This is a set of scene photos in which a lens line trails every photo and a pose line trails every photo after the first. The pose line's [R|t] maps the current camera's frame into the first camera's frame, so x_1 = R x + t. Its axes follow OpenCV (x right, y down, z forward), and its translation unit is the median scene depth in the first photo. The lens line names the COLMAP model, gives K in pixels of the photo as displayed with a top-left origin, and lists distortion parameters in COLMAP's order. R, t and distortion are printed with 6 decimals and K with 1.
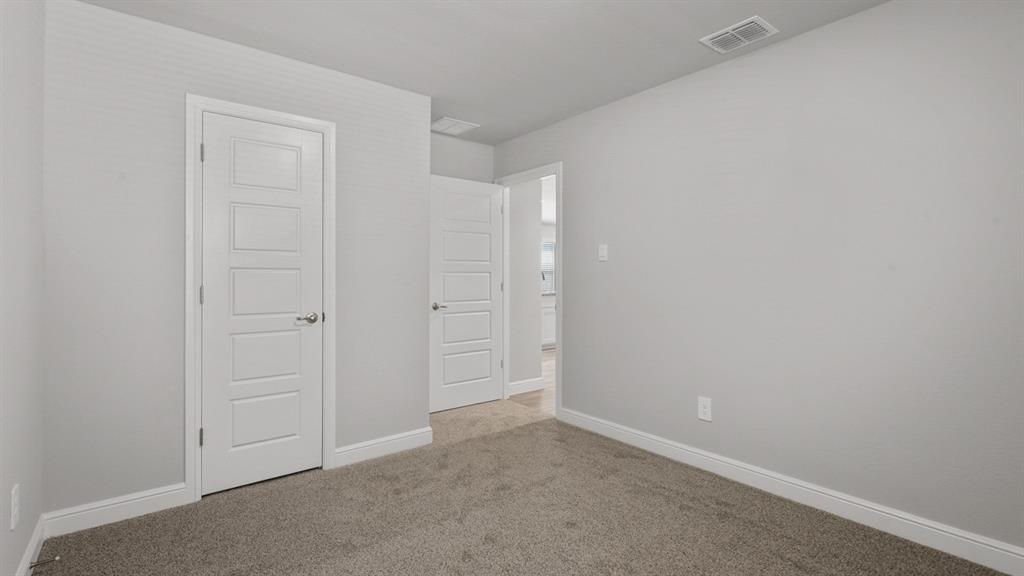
lens RADIAL K [[467.8, 0, 494.2], [0, 467.8, 274.2], [0, 0, 1]] dist [0.001984, 0.000240]
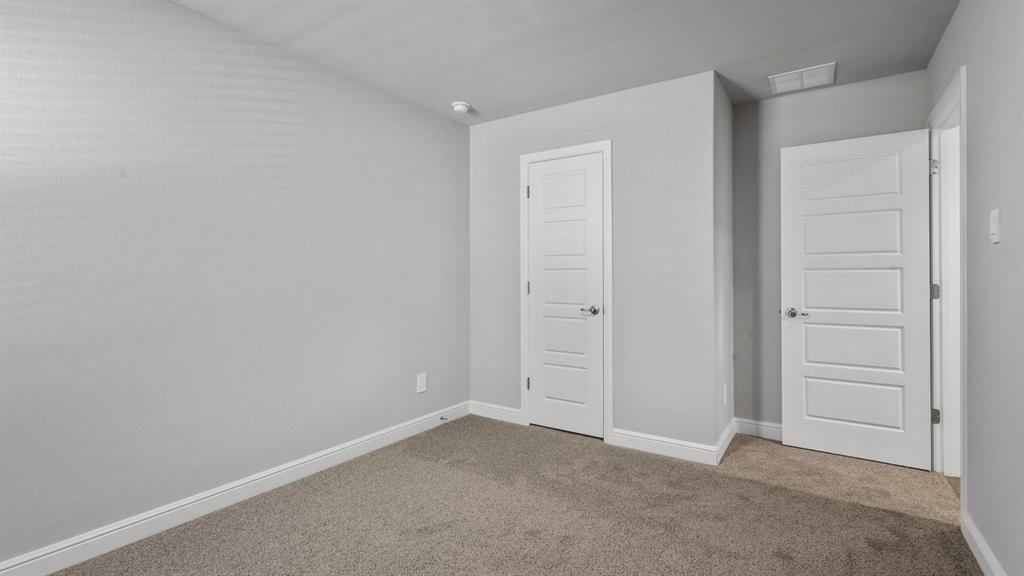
lens RADIAL K [[459.9, 0, 515.6], [0, 459.9, 274.0], [0, 0, 1]] dist [0.001018, -0.000009]
pose [[0.318408, -0.003639, -0.947947, 0.639967], [0.006536, 0.999977, -0.001643, 0.002016], [0.947931, -0.005673, 0.318425, 0.427099]]
